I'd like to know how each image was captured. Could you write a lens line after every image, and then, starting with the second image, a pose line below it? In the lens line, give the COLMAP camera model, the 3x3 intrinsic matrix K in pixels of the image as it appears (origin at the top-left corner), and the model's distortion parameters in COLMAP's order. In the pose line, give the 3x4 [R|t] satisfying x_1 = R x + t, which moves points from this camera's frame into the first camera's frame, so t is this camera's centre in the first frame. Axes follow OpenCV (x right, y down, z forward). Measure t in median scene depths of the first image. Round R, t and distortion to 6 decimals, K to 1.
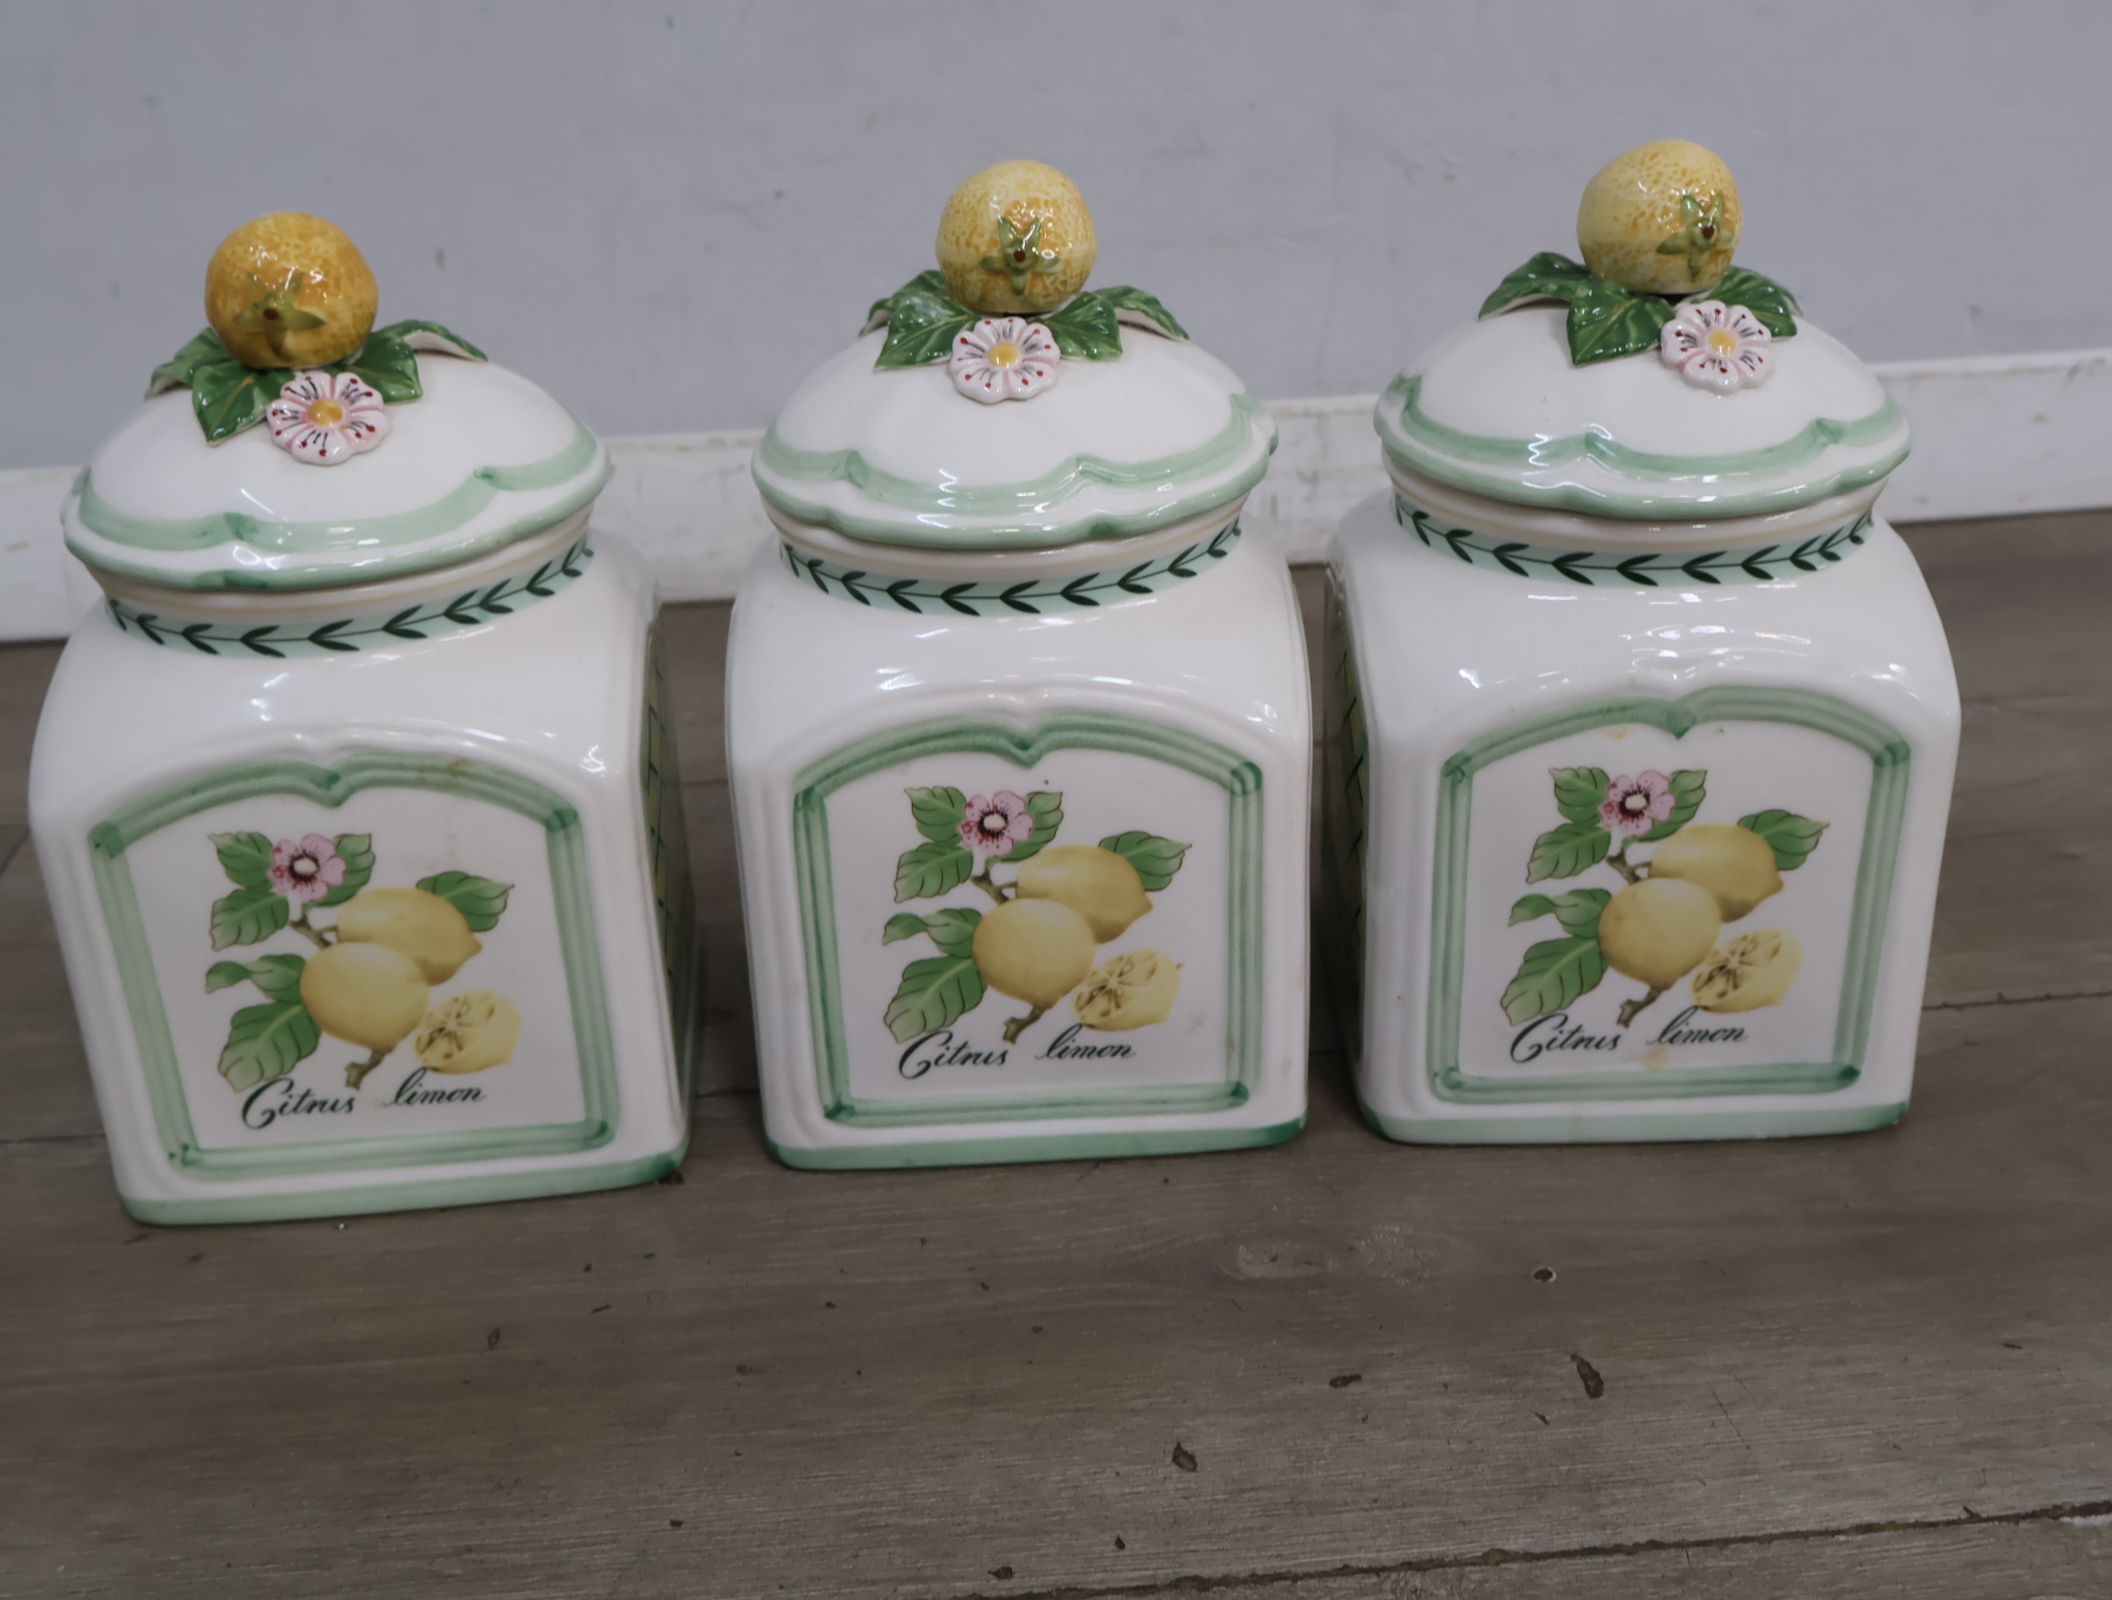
lens RADIAL K [[2374.4, 0, 1048.9], [0, 2374.4, 801.5], [0, 0, 1]] dist [0.008016, 0.000000]
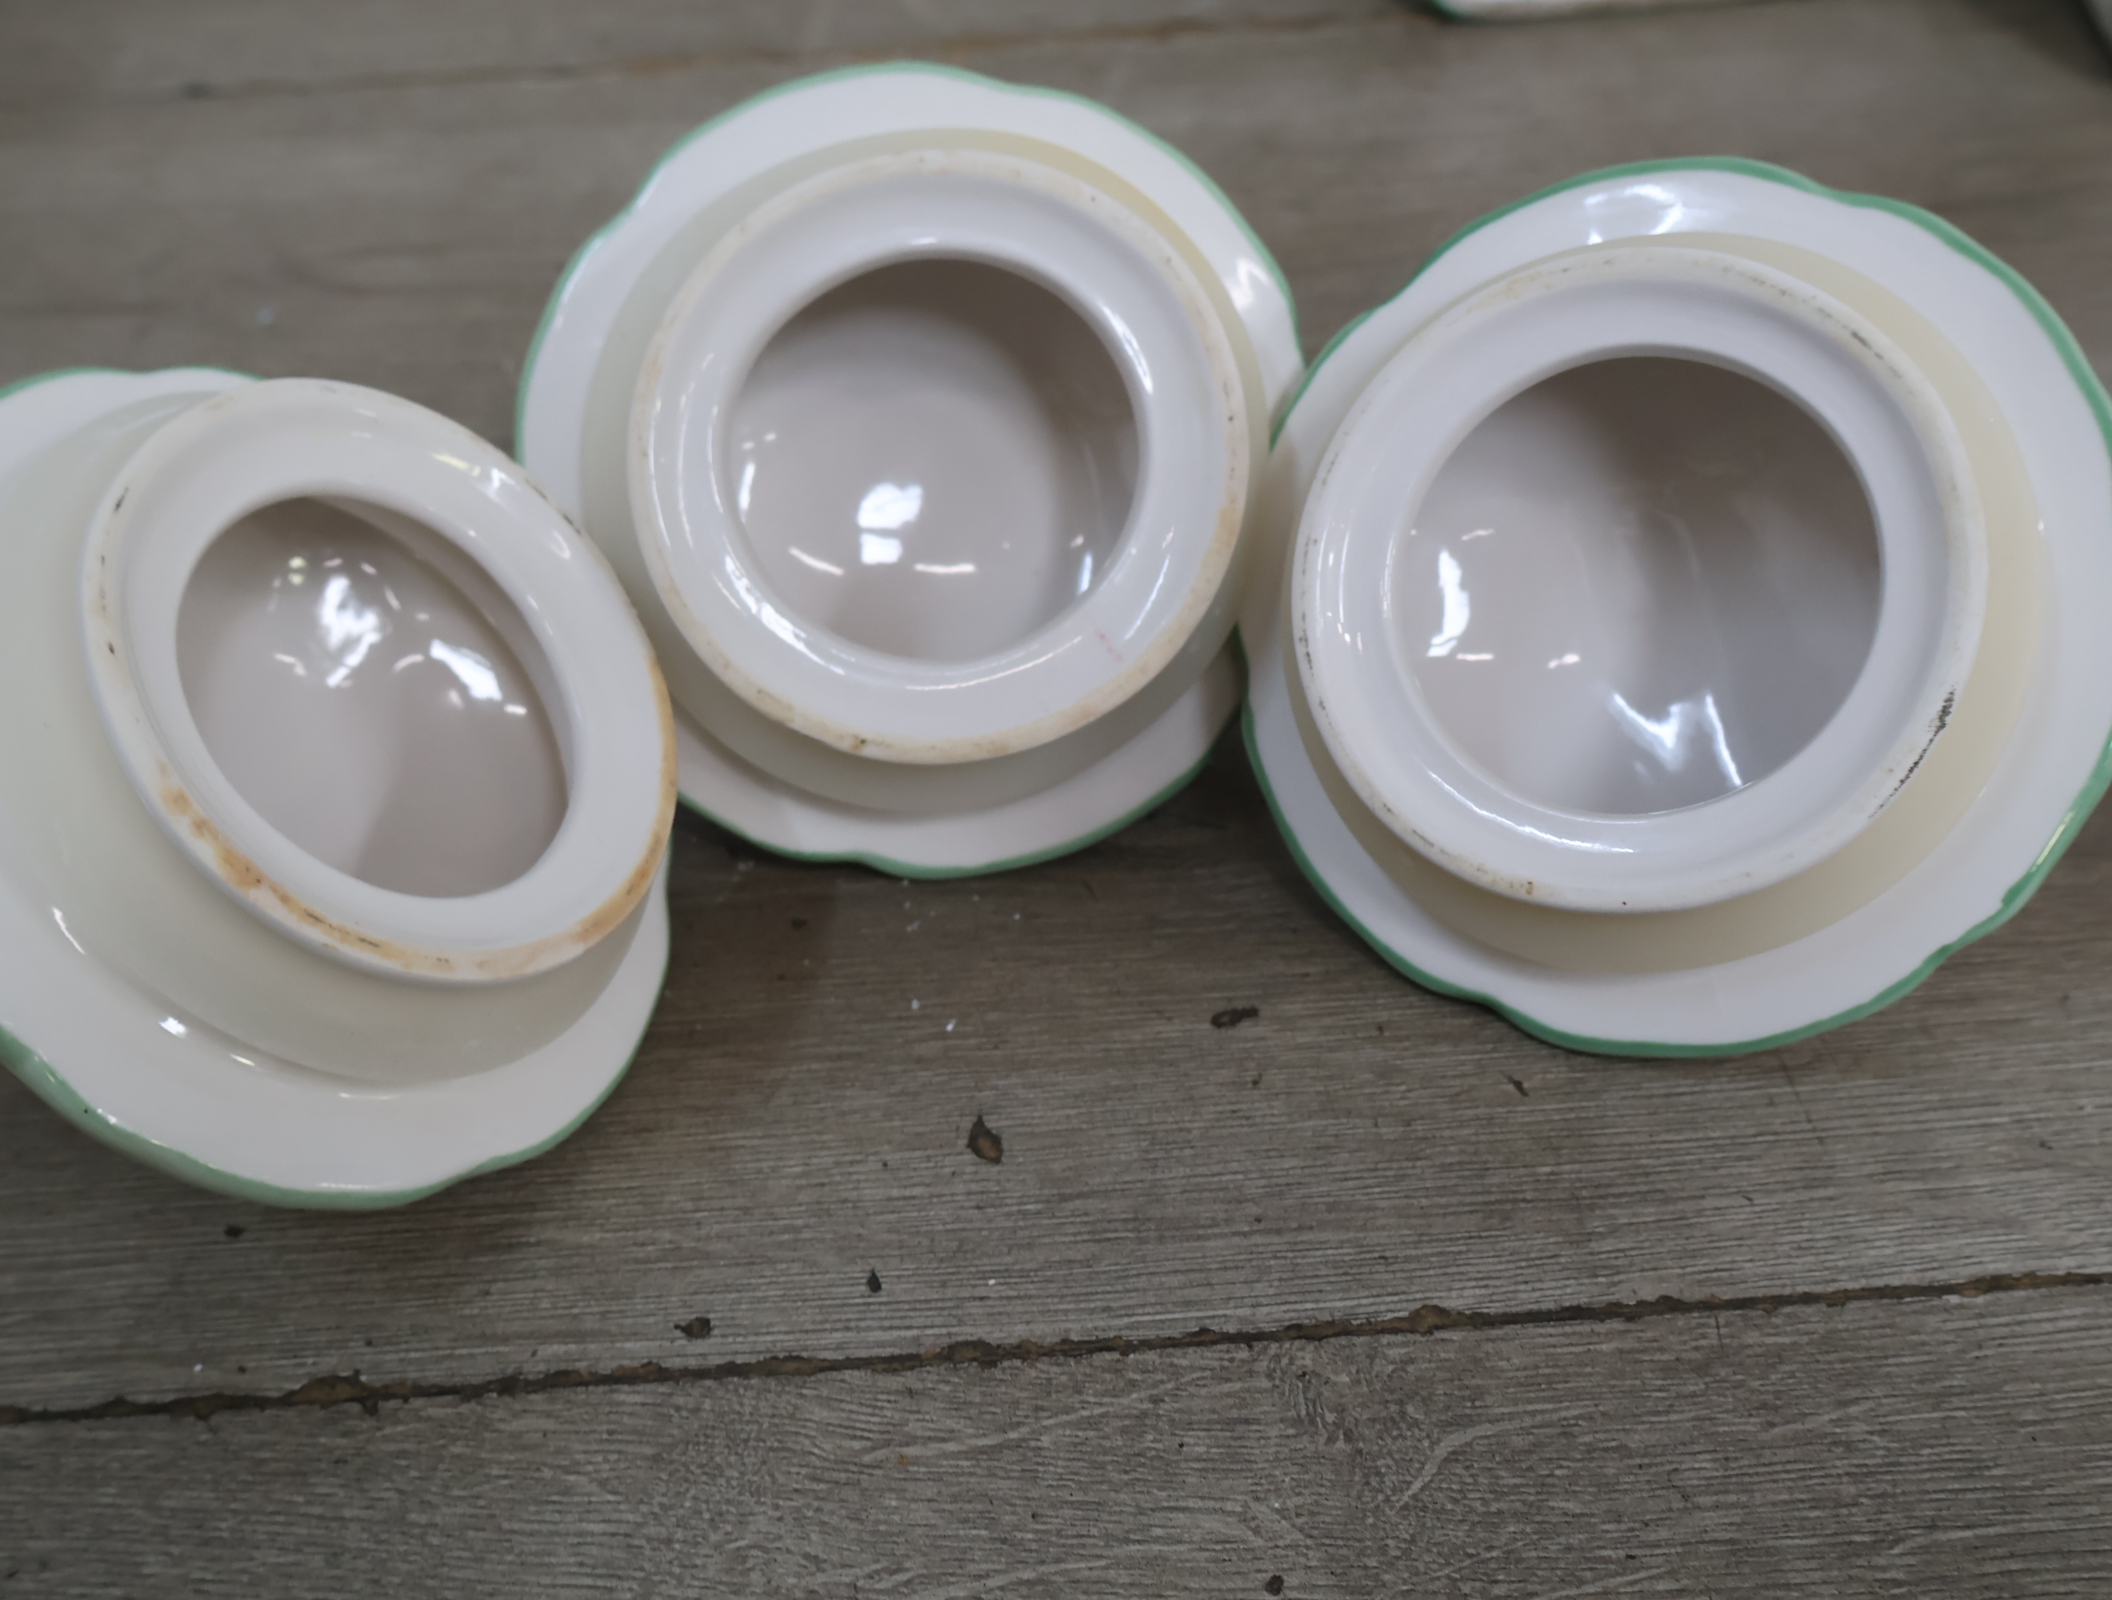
lens RADIAL K [[2374.4, 0, 1052.7], [0, 2374.4, 807.7], [0, 0, 1]] dist [0.008016, 0.000000]
pose [[0.999791, 0.011122, -0.017162, 0.079305], [-0.005597, 0.955954, 0.293464, -0.013173], [0.019670, -0.293306, 0.955816, 0.345541]]
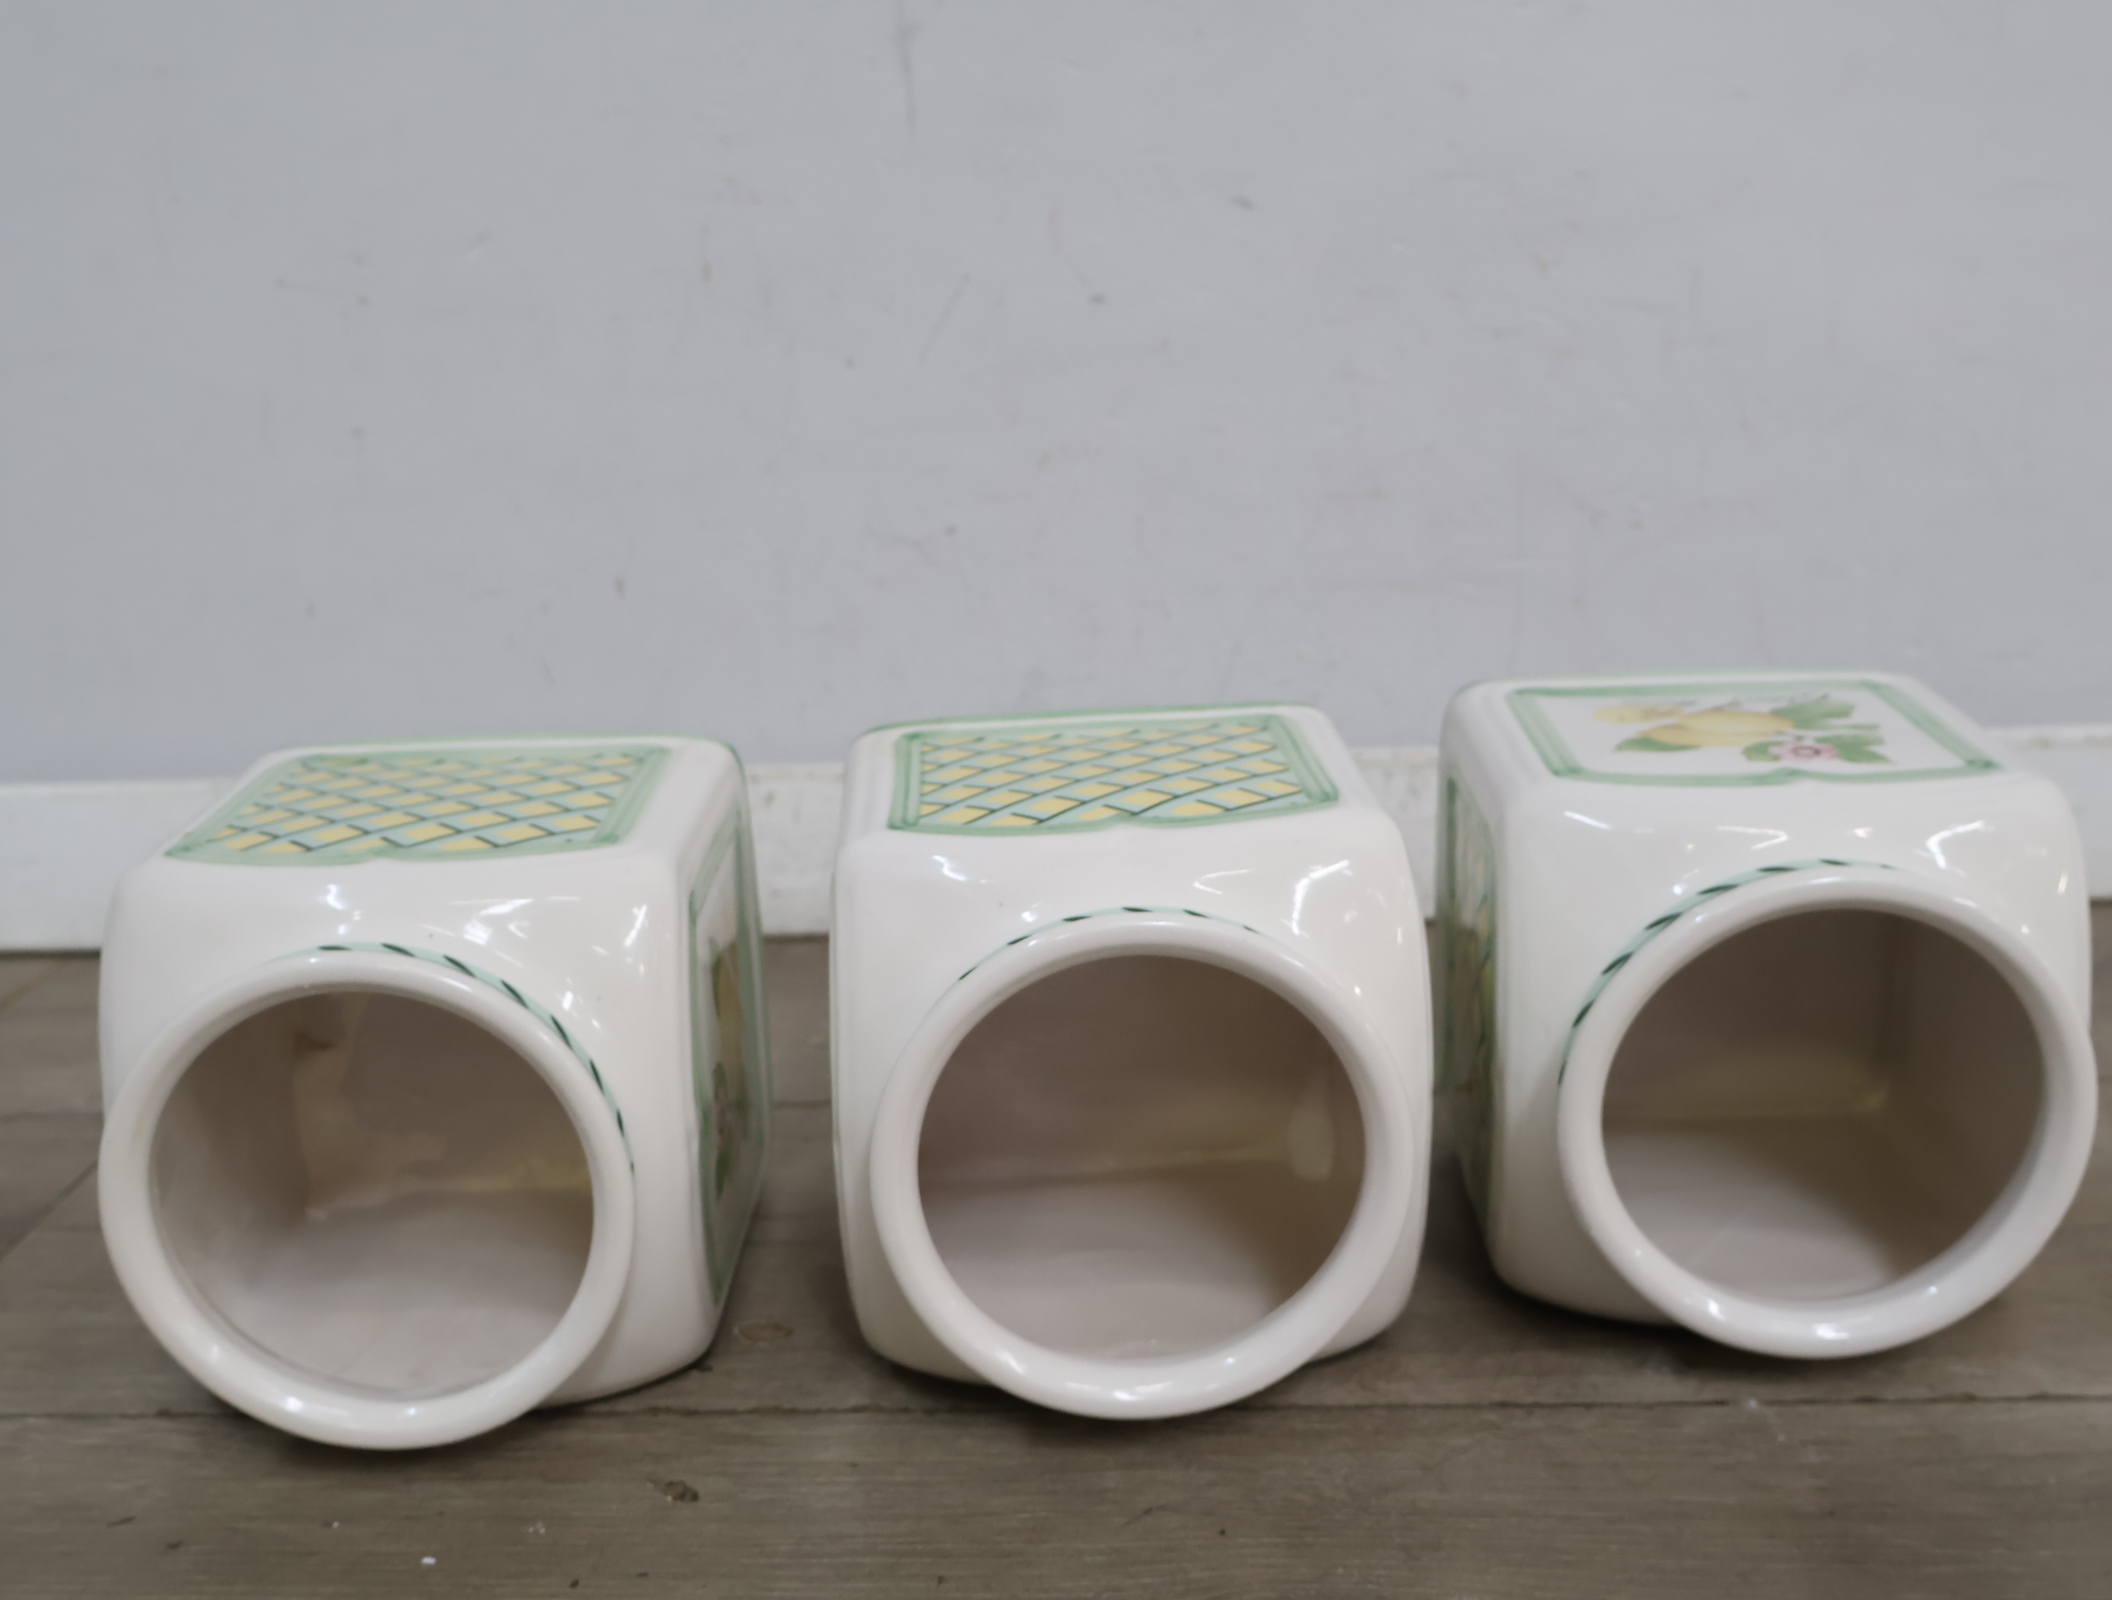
lens RADIAL K [[2374.4, 0, 1051.7], [0, 2374.4, 798.2], [0, 0, 1]] dist [0.008016, 0.000000]
pose [[0.991250, 0.027049, -0.129193, 0.100257], [-0.050587, 0.981894, -0.182552, 0.059660], [0.121916, 0.187490, 0.974671, 0.079613]]
